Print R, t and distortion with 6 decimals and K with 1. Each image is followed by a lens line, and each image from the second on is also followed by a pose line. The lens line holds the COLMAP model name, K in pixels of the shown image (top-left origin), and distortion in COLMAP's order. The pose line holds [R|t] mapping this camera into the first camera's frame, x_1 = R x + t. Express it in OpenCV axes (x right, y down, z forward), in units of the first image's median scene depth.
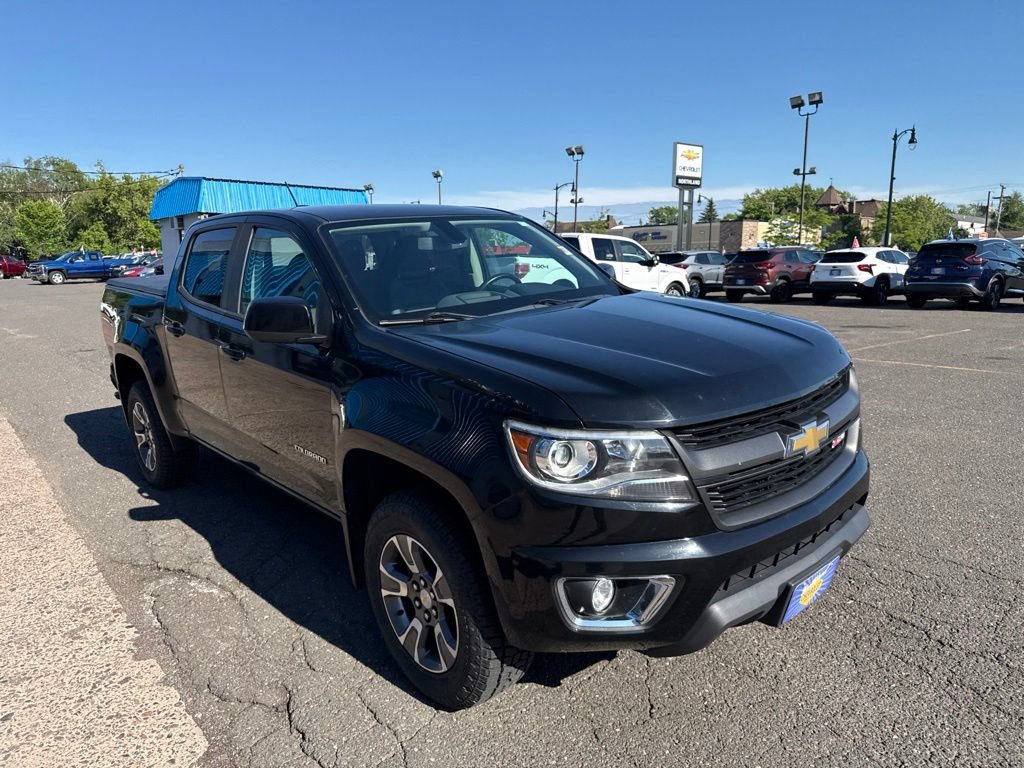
lens RADIAL K [[718.5, 0, 509.6], [0, 718.5, 381.9], [0, 0, 1]] dist [0.056511, -0.072718]
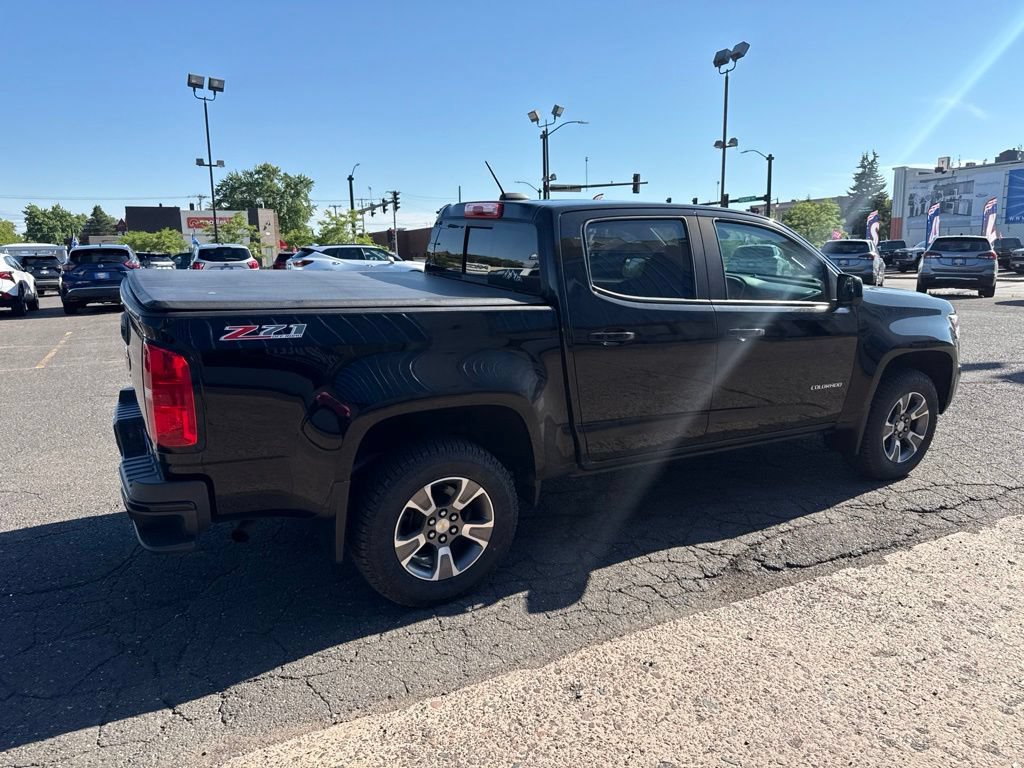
lens RADIAL K [[718.5, 0, 521.0], [0, 718.5, 389.4], [0, 0, 1]] dist [0.056511, -0.072718]
pose [[0.192703, -0.175879, 0.965366, -0.266587], [0.177837, 0.973774, 0.141911, -0.030733], [-0.965007, 0.144331, 0.218927, 0.190334]]
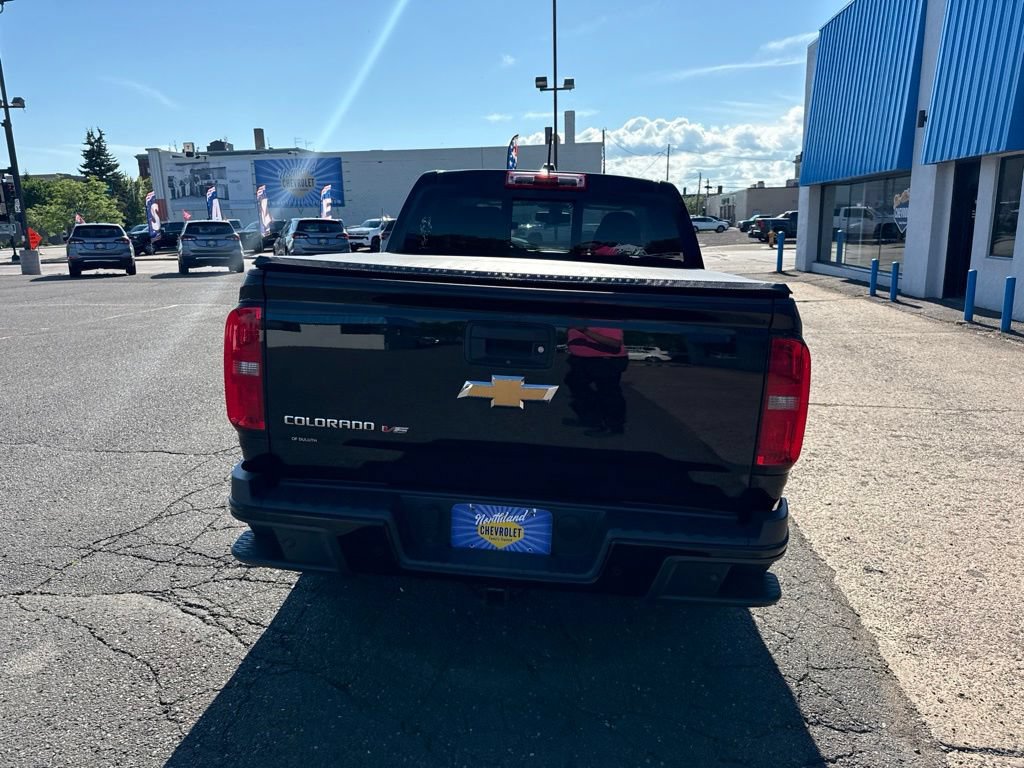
lens RADIAL K [[718.5, 0, 521.6], [0, 718.5, 383.4], [0, 0, 1]] dist [0.056511, -0.072718]
pose [[-0.701975, -0.134682, 0.699351, -0.201373], [0.142540, 0.935520, 0.323239, -0.066249], [-0.697791, 0.326592, -0.637515, 0.374431]]
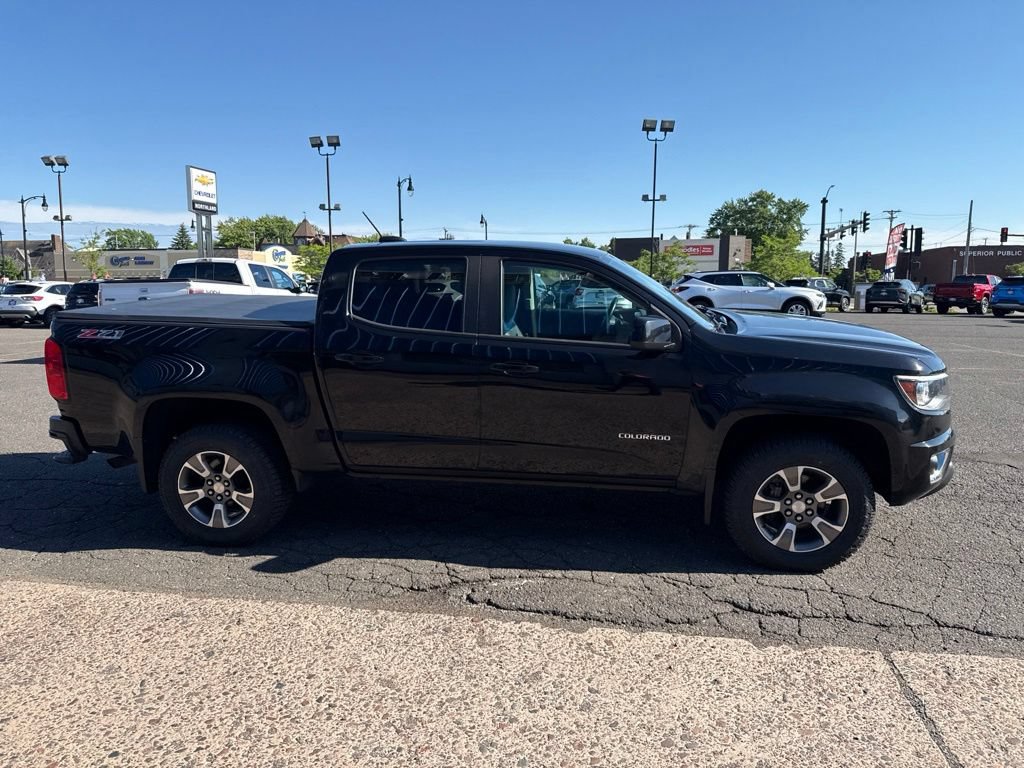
lens RADIAL K [[718.5, 0, 516.7], [0, 718.5, 390.0], [0, 0, 1]] dist [0.056511, -0.072718]
pose [[0.759025, -0.090972, 0.644674, -0.190512], [0.108622, 0.994006, 0.012379, -0.003780], [-0.641936, 0.060630, 0.764357, 0.024090]]
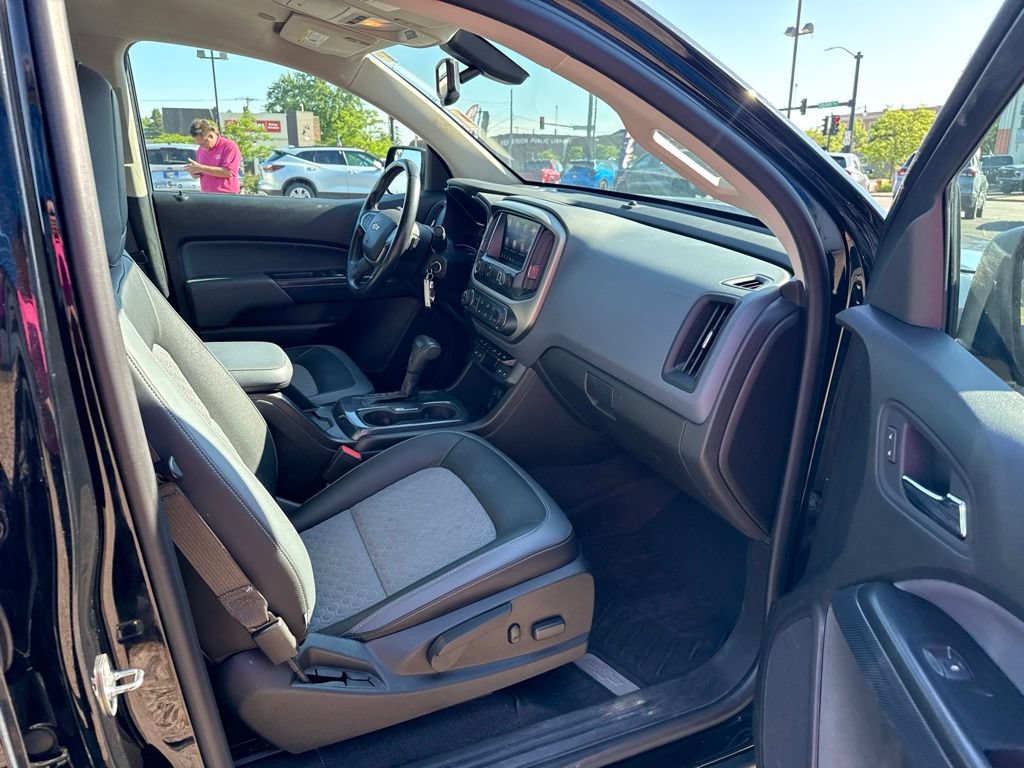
lens RADIAL K [[718.5, 0, 510.0], [0, 718.5, 381.1], [0, 0, 1]] dist [0.056511, -0.072718]
pose [[0.291763, -0.264525, 0.919185, -0.090630], [0.156333, 0.961263, 0.227012, -0.020122], [-0.943628, 0.077465, 0.321815, 0.149738]]
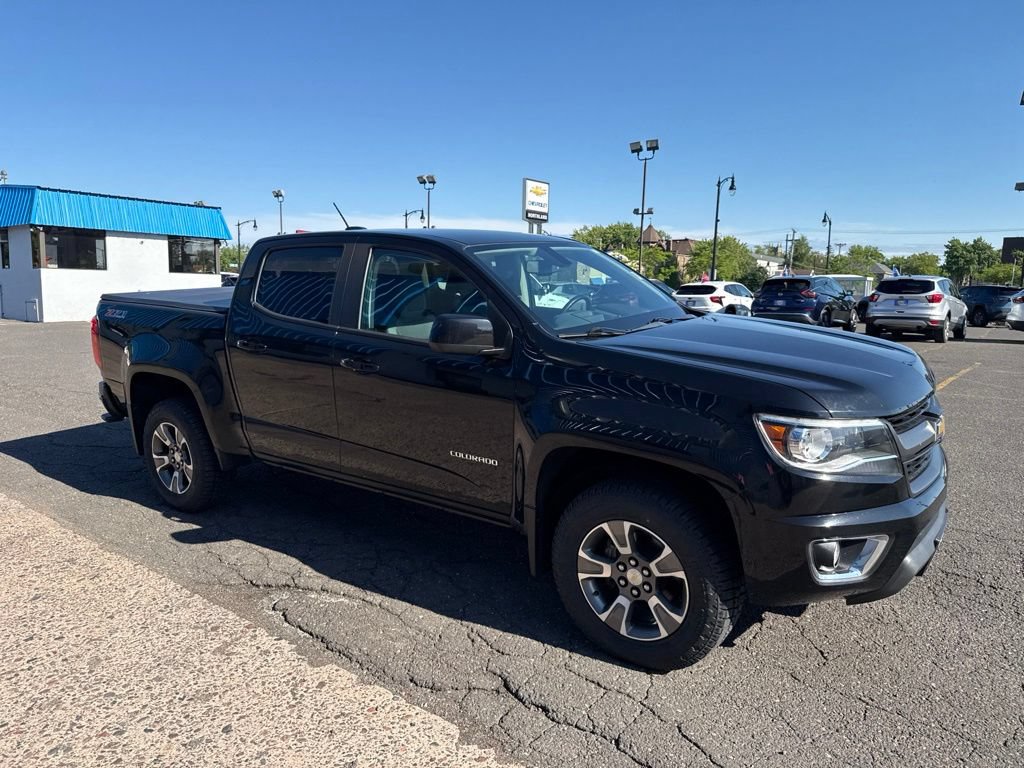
lens RADIAL K [[718.5, 0, 510.9], [0, 718.5, 384.8], [0, 0, 1]] dist [0.056511, -0.072718]
pose [[0.973851, -0.009011, 0.227009, -0.069508], [0.016452, 0.999387, -0.030907, 0.003662], [-0.226591, 0.033834, 0.973402, -0.009161]]
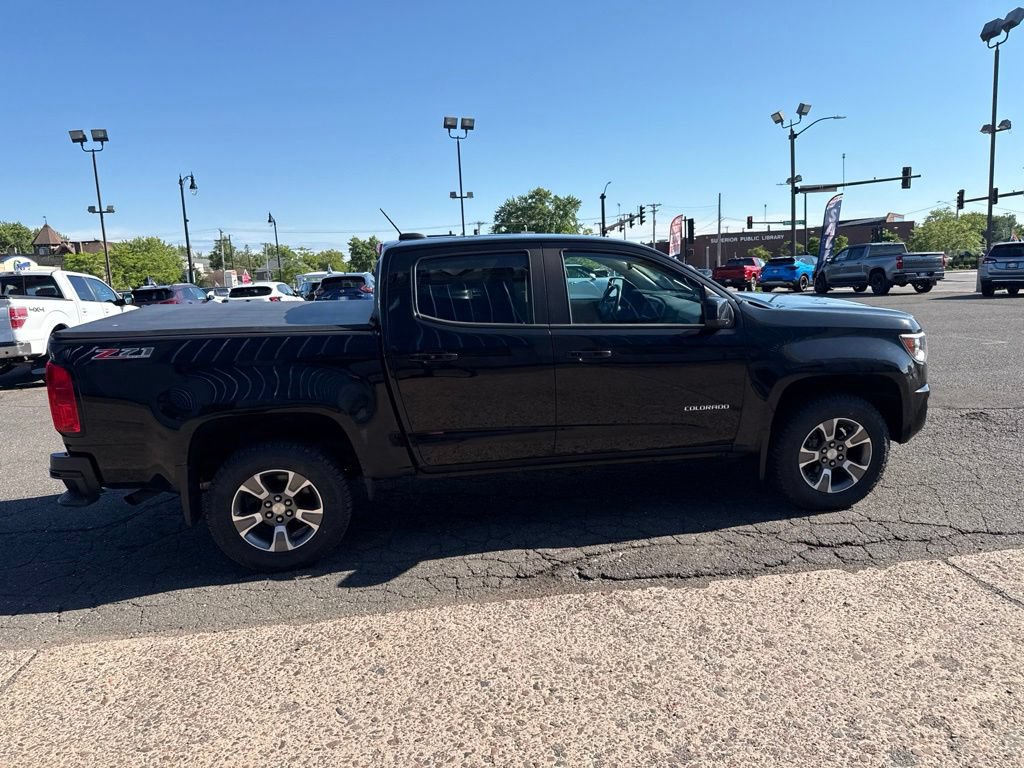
lens RADIAL K [[718.5, 0, 519.2], [0, 718.5, 390.7], [0, 0, 1]] dist [0.056511, -0.072718]
pose [[0.535794, -0.153299, 0.830316, -0.246772], [0.188978, 0.980206, 0.059028, -0.012960], [-0.822929, 0.125285, 0.554158, 0.077311]]
